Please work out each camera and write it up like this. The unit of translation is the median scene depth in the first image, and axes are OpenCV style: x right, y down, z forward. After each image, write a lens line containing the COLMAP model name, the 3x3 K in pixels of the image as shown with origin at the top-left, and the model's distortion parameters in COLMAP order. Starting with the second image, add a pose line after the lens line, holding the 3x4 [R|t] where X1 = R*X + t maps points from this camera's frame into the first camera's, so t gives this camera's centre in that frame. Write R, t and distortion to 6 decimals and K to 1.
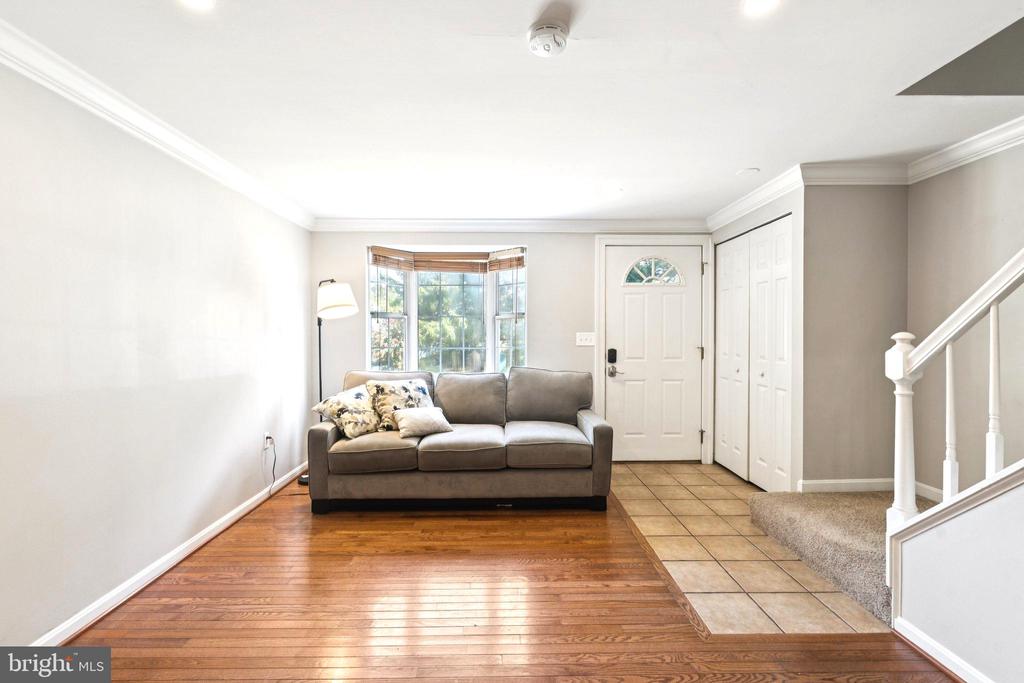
lens RADIAL K [[454.6, 0, 509.3], [0, 454.6, 345.9], [0, 0, 1]] dist [-0.001819, -0.000128]
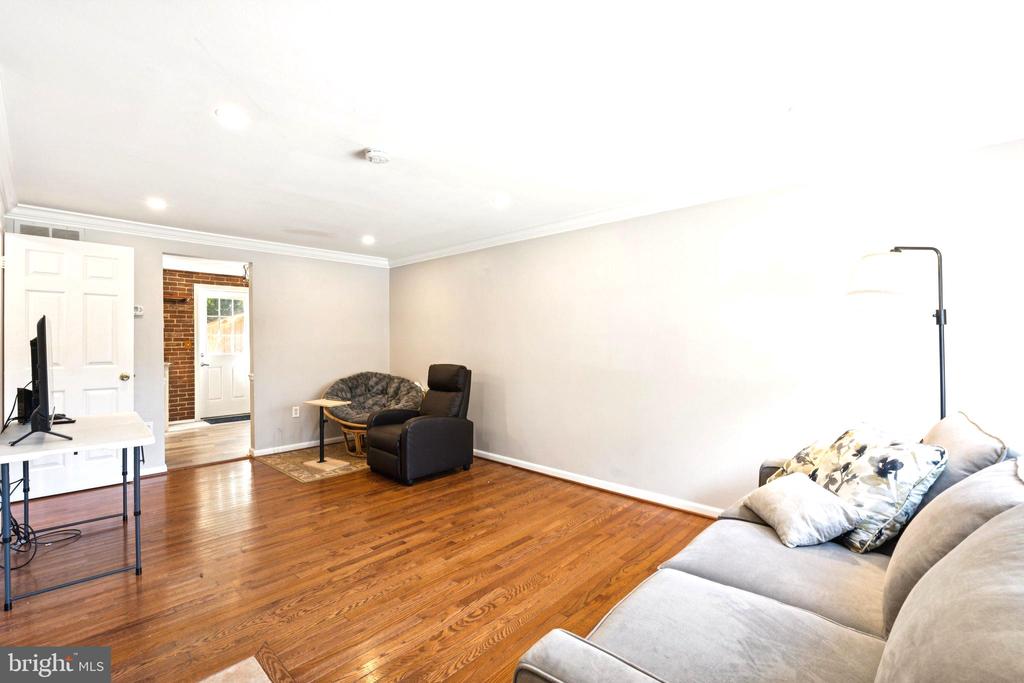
lens RADIAL K [[449.2, 0, 512.0], [0, 449.2, 341.5], [0, 0, 1]] dist [-0.001725, -0.000317]
pose [[-0.693354, 0.005815, -0.720574, 0.403989], [-0.015927, 0.999599, 0.023392, -0.031773], [0.720421, 0.027696, -0.692984, 1.096612]]
